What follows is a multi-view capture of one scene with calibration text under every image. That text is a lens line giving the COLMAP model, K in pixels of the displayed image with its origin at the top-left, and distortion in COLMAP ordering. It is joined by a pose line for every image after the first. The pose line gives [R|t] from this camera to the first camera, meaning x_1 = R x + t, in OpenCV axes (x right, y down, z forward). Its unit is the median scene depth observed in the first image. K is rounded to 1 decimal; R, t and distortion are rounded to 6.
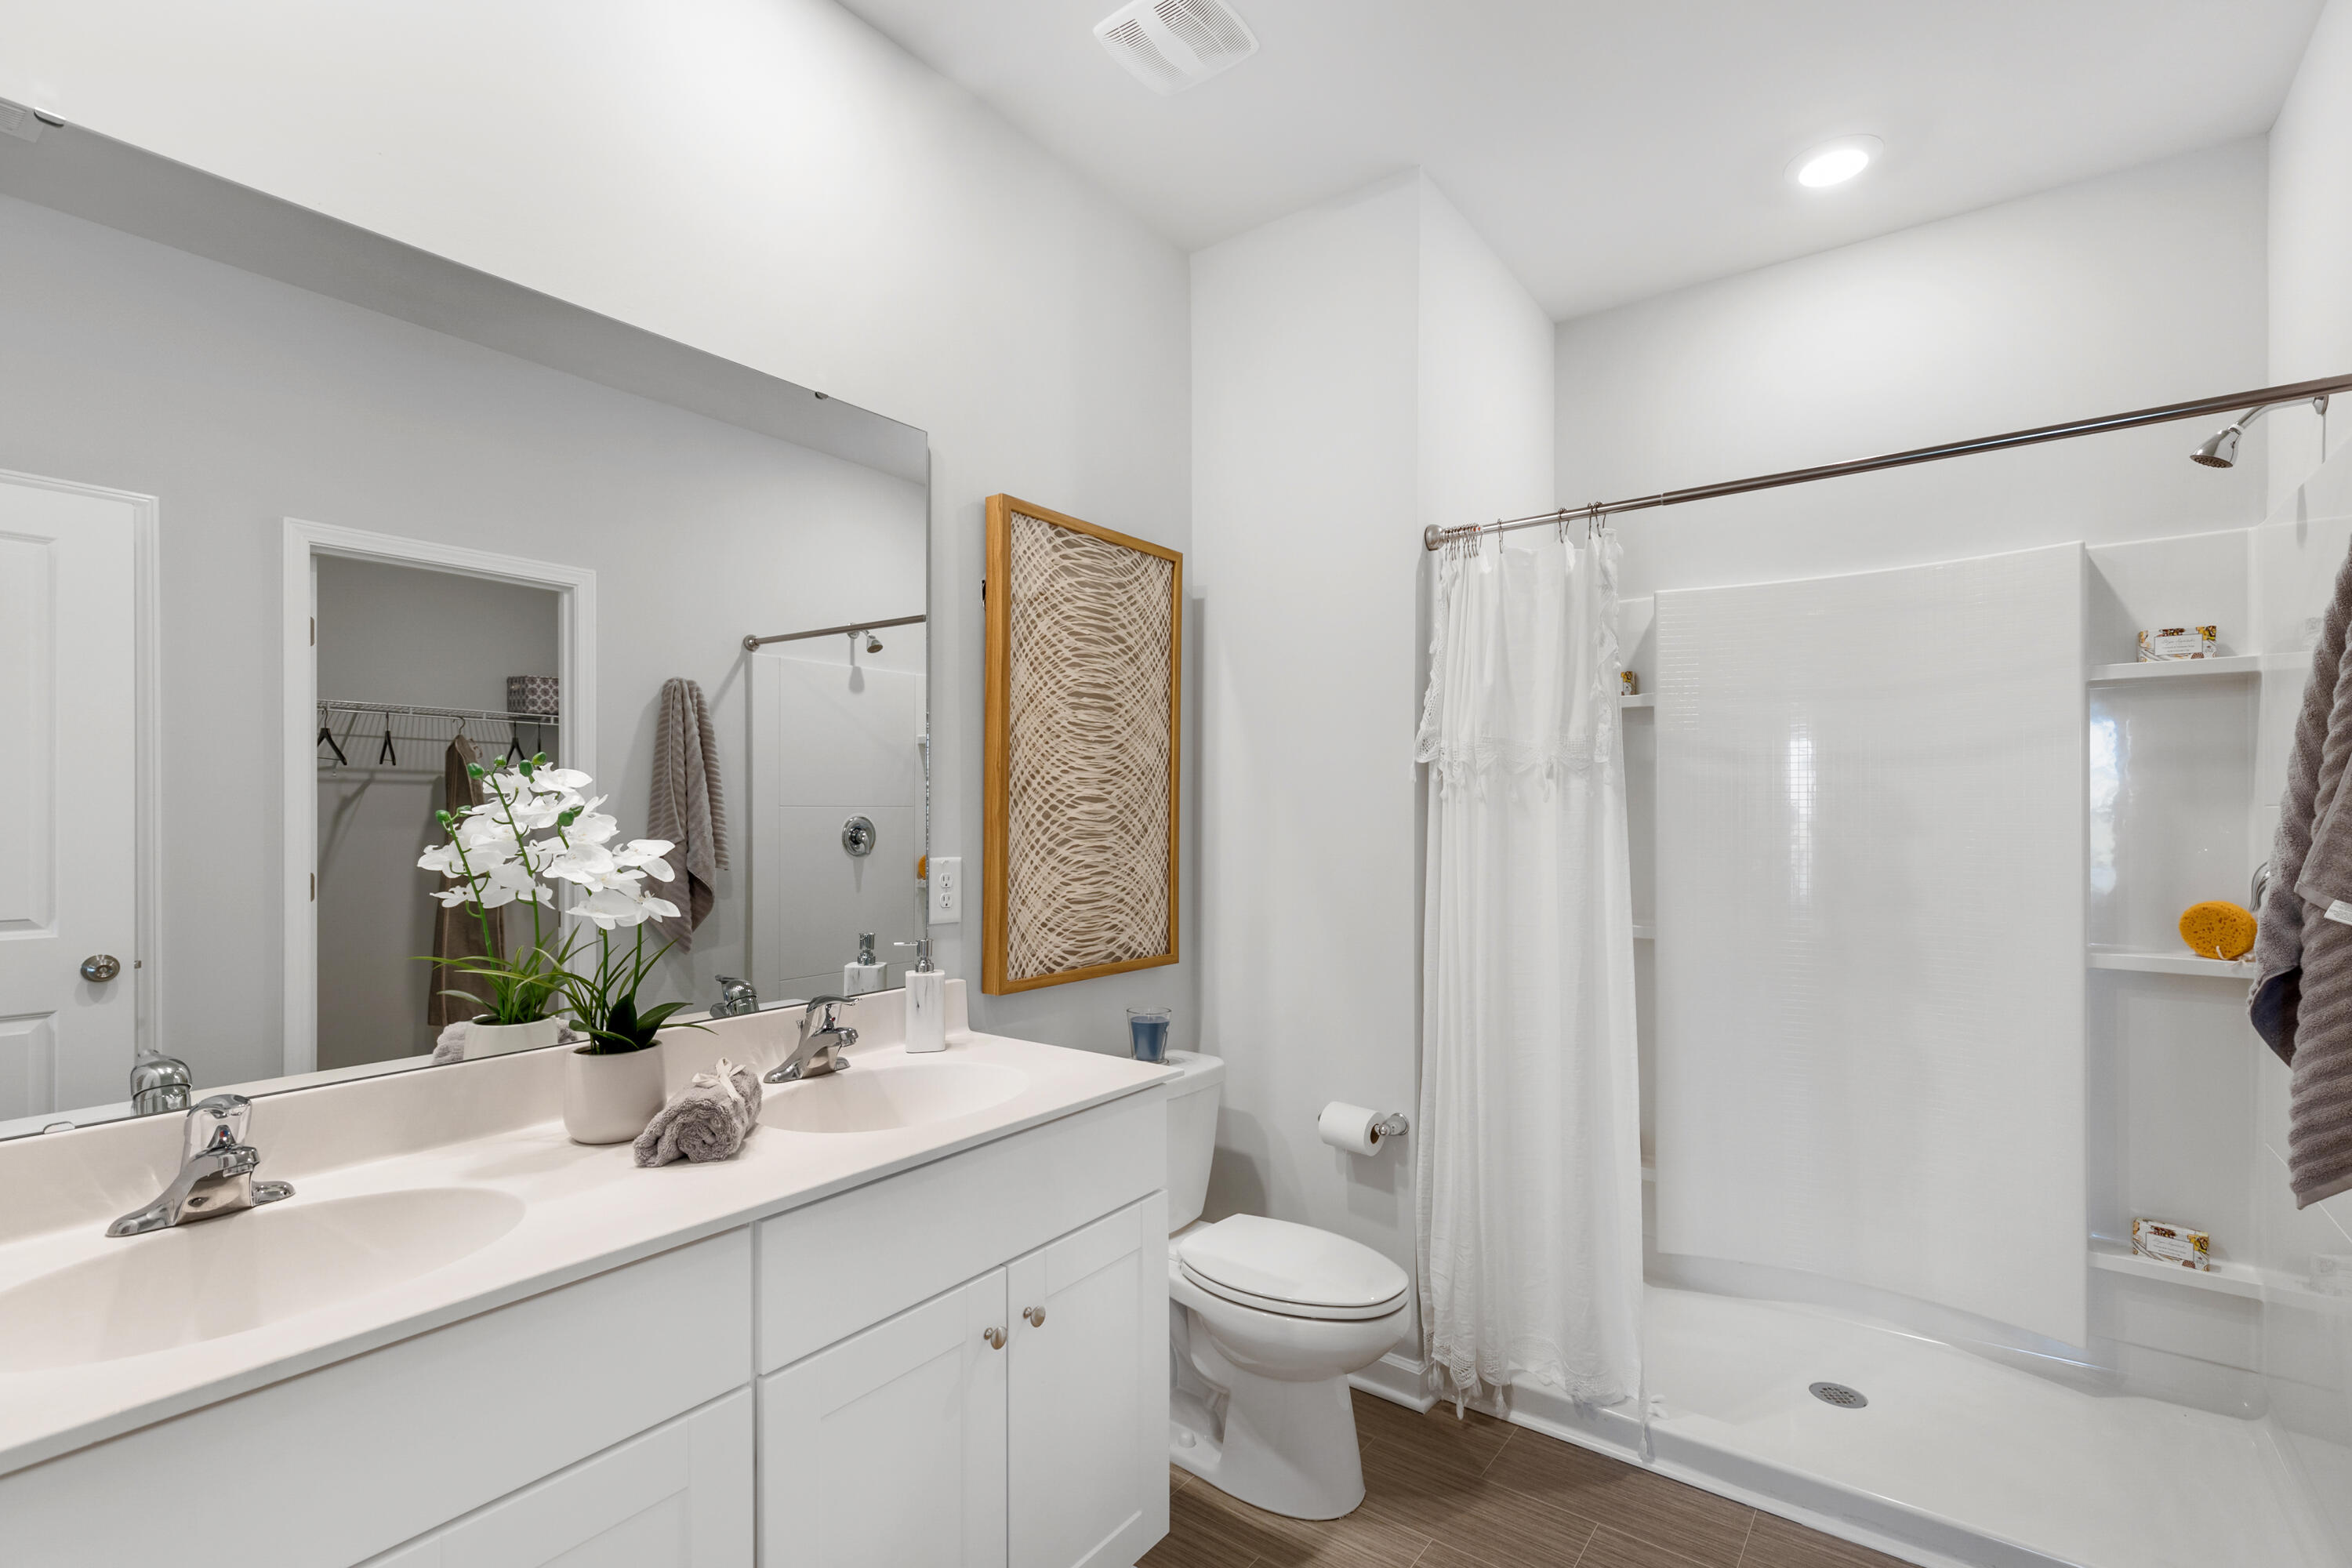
lens RADIAL K [[1063.2, 0, 1174.3], [0, 1063.2, 794.9], [0, 0, 1]] dist [-0.000019, -0.000031]
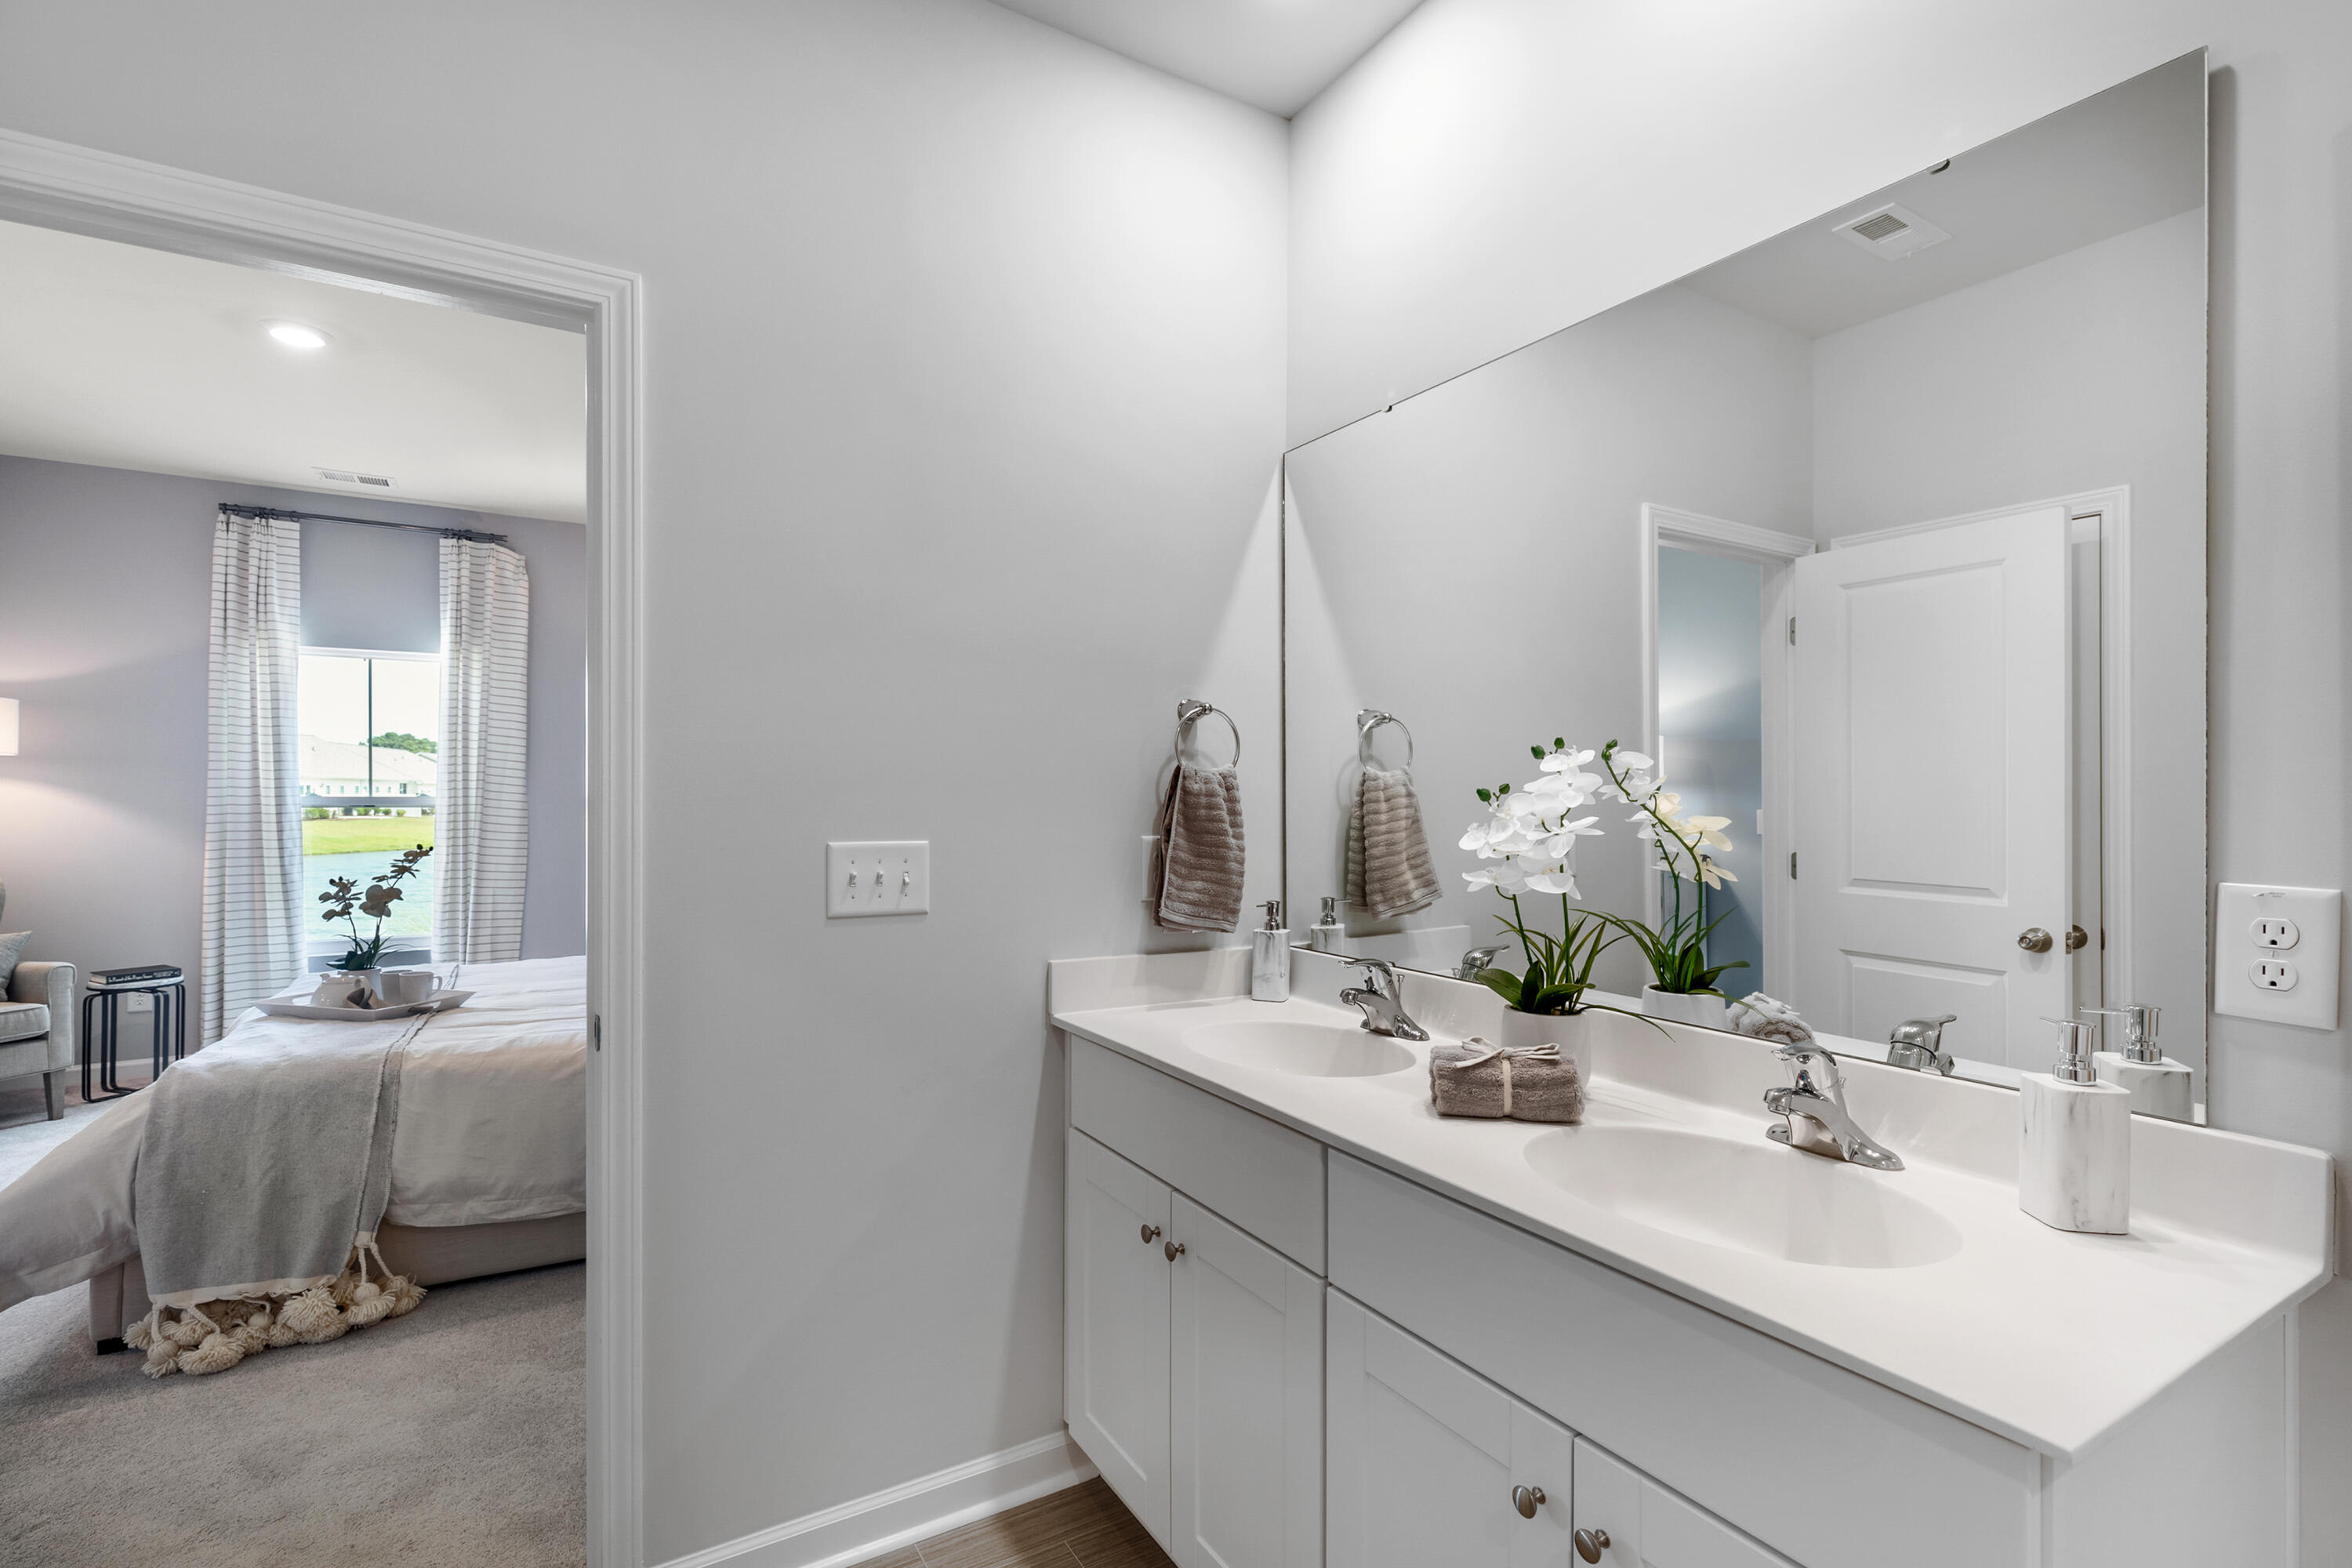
lens RADIAL K [[1063.2, 0, 1173.7], [0, 1063.2, 791.7], [0, 0, 1]] dist [-0.000019, -0.000031]
pose [[-0.357327, -0.005467, -0.933963, 0.420010], [0.006115, 0.999948, -0.008192, 0.017681], [0.933959, -0.008638, -0.357275, 0.715949]]
